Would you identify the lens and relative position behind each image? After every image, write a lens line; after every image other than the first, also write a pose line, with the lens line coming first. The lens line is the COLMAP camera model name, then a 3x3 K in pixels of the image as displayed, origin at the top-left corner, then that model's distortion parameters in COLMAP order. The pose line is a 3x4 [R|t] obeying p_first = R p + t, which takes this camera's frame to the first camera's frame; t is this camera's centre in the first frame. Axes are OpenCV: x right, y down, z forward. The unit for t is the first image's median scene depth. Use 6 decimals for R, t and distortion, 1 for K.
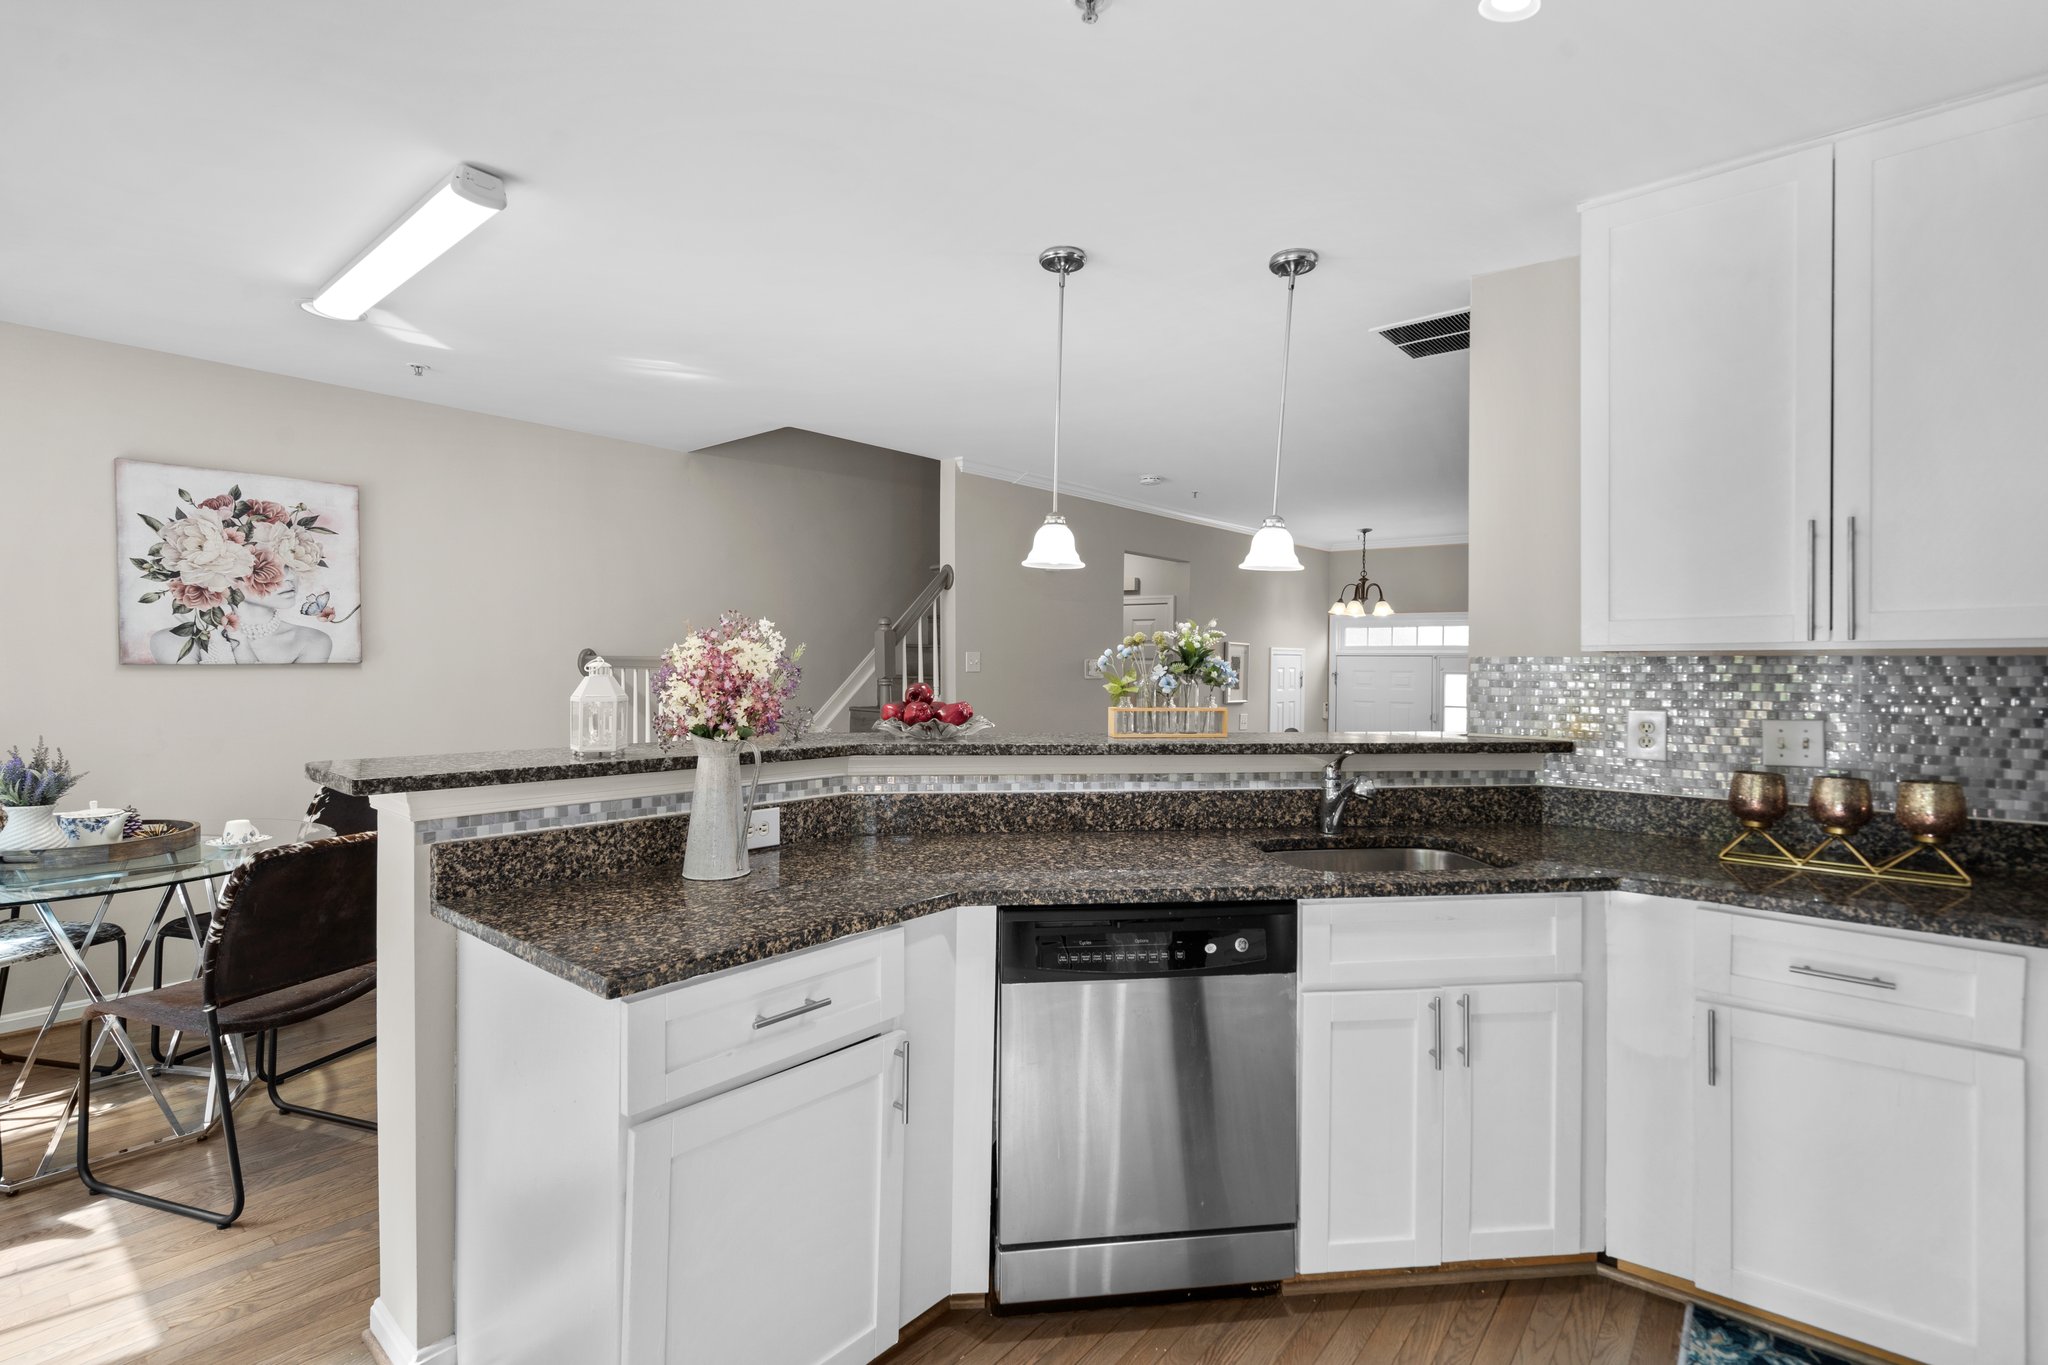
lens RADIAL K [[948.6, 0, 1006.8], [0, 948.6, 672.9], [0, 0, 1]] dist [-0.009690, 0.002456]
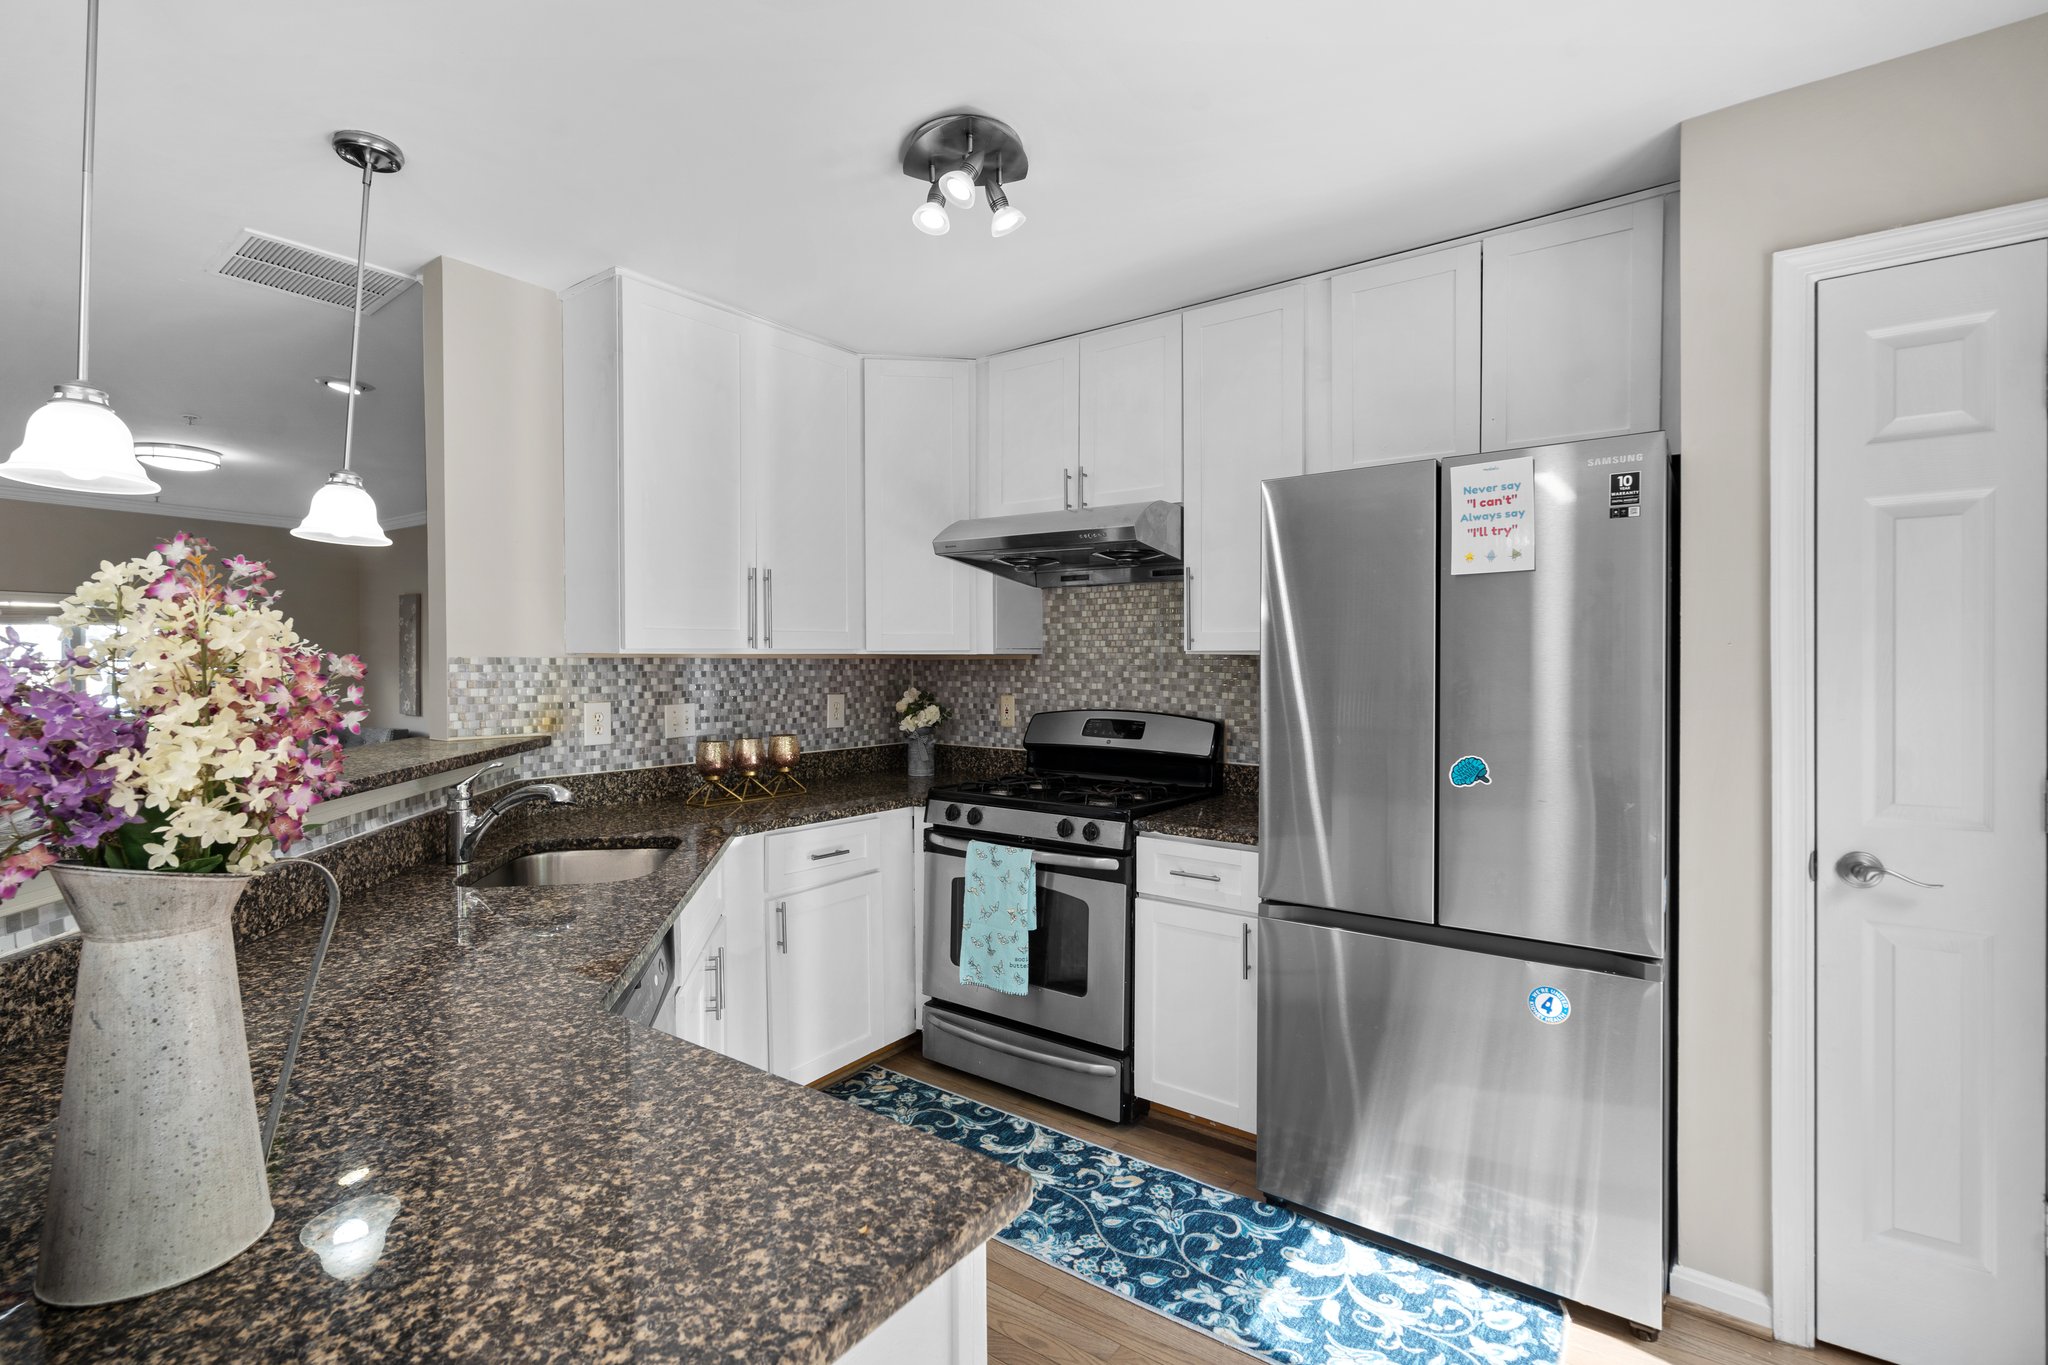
lens RADIAL K [[948.6, 0, 1024.1], [0, 948.6, 672.3], [0, 0, 1]] dist [-0.009690, 0.002456]
pose [[-0.073287, -0.011742, 0.997242, -0.651679], [0.011416, 0.999855, 0.012612, -0.009592], [-0.997246, 0.012309, -0.073143, 0.654574]]
